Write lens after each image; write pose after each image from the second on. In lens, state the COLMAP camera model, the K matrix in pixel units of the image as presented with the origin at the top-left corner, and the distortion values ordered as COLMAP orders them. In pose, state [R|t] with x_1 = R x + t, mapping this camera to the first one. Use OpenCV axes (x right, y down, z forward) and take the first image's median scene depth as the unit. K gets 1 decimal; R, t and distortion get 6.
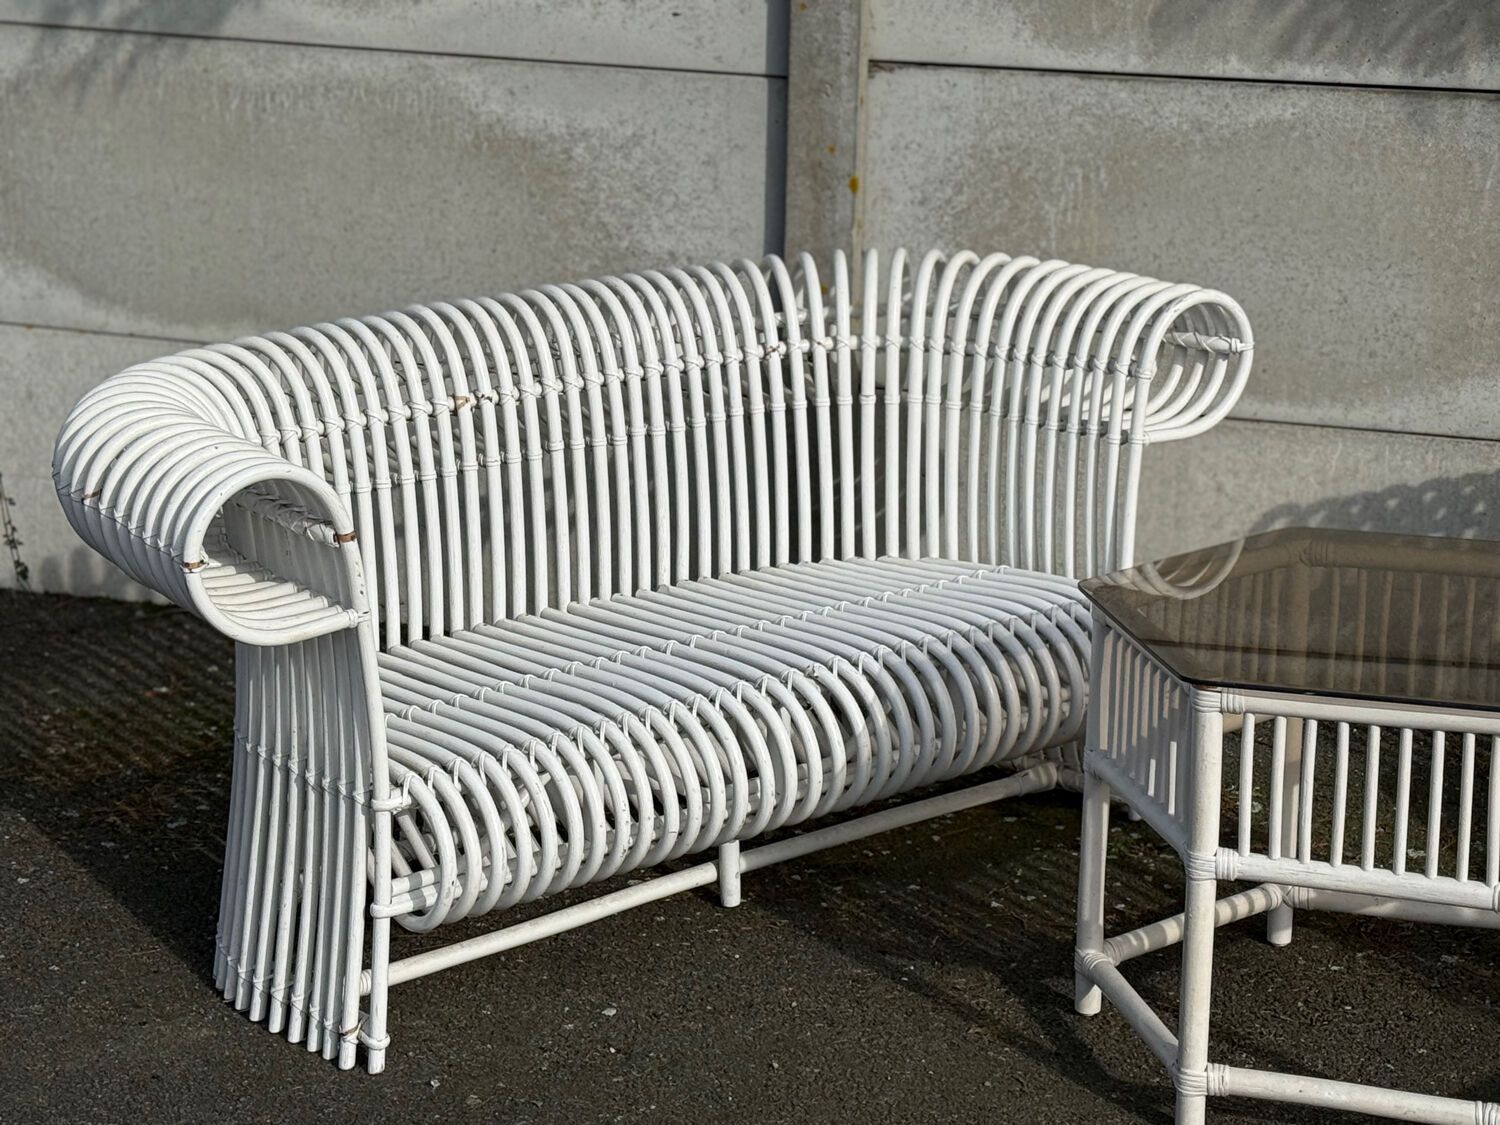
lens RADIAL K [[3284.9, 0, 766.7], [0, 3284.9, 560.5], [0, 0, 1]] dist [0.122430, 0.370712]
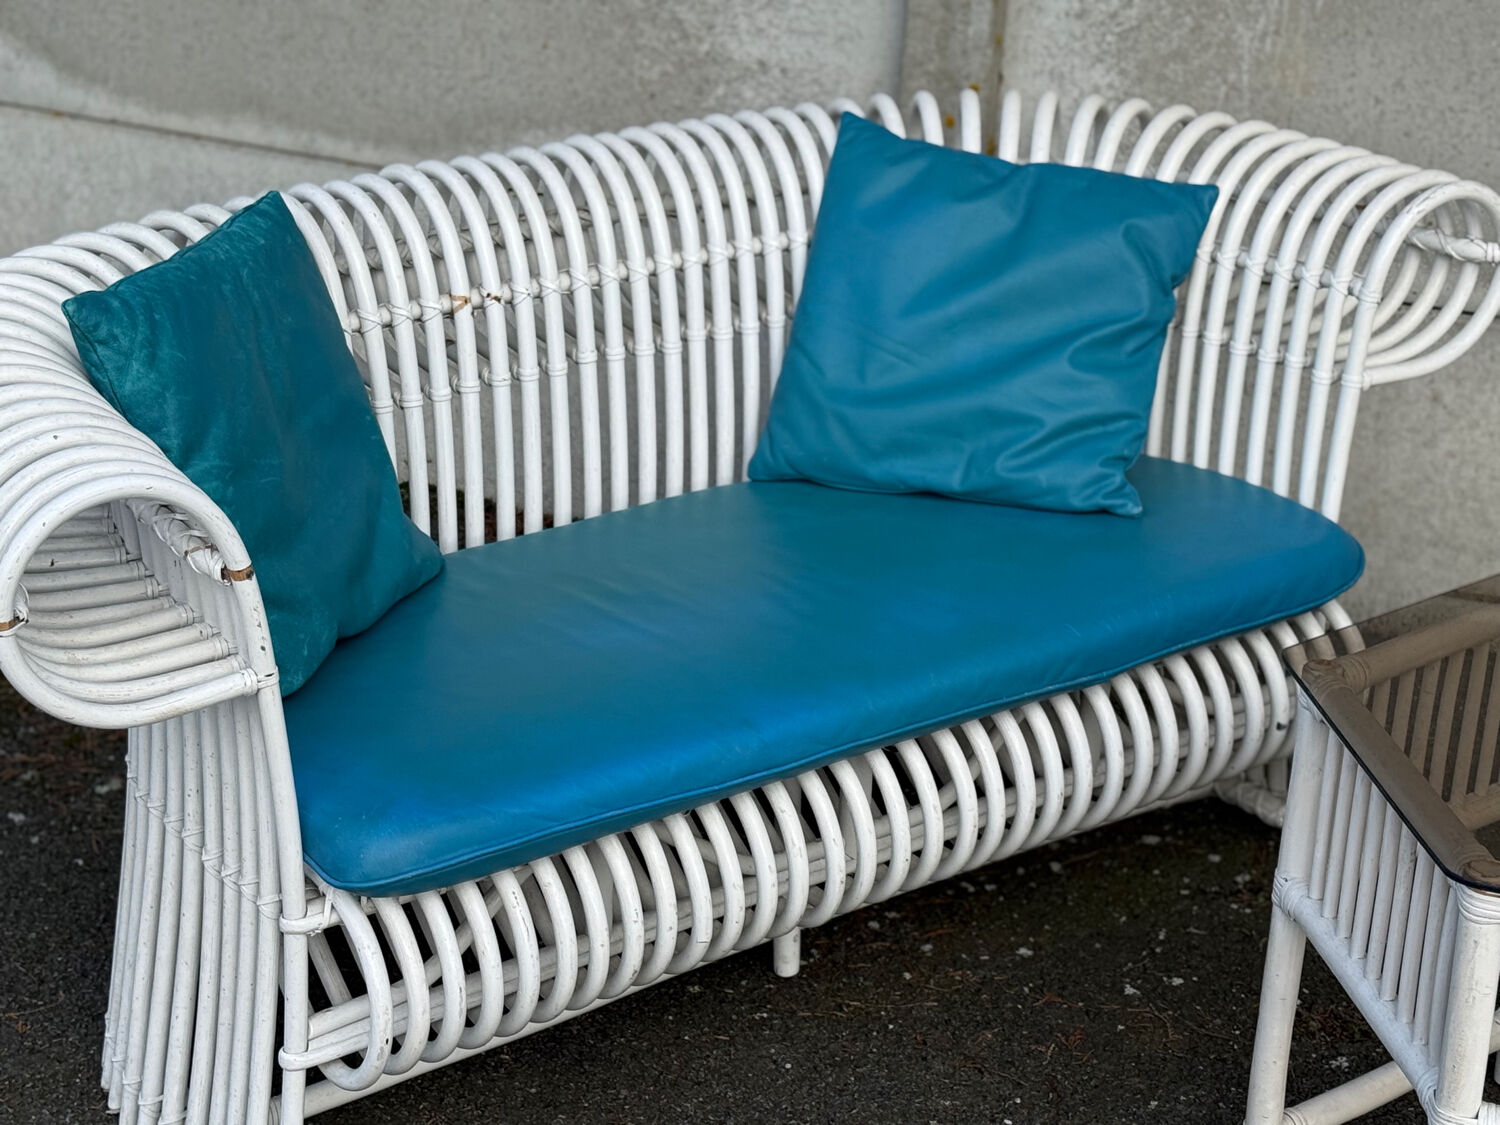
lens RADIAL K [[2951.3, 0, 763.5], [0, 2951.3, 594.6], [0, 0, 1]] dist [0.153199, -0.077141]
pose [[0.998211, 0.045904, -0.038311, 0.005344], [-0.040195, 0.989561, 0.138397, -0.067538], [0.044265, -0.136609, 0.989636, 0.275626]]
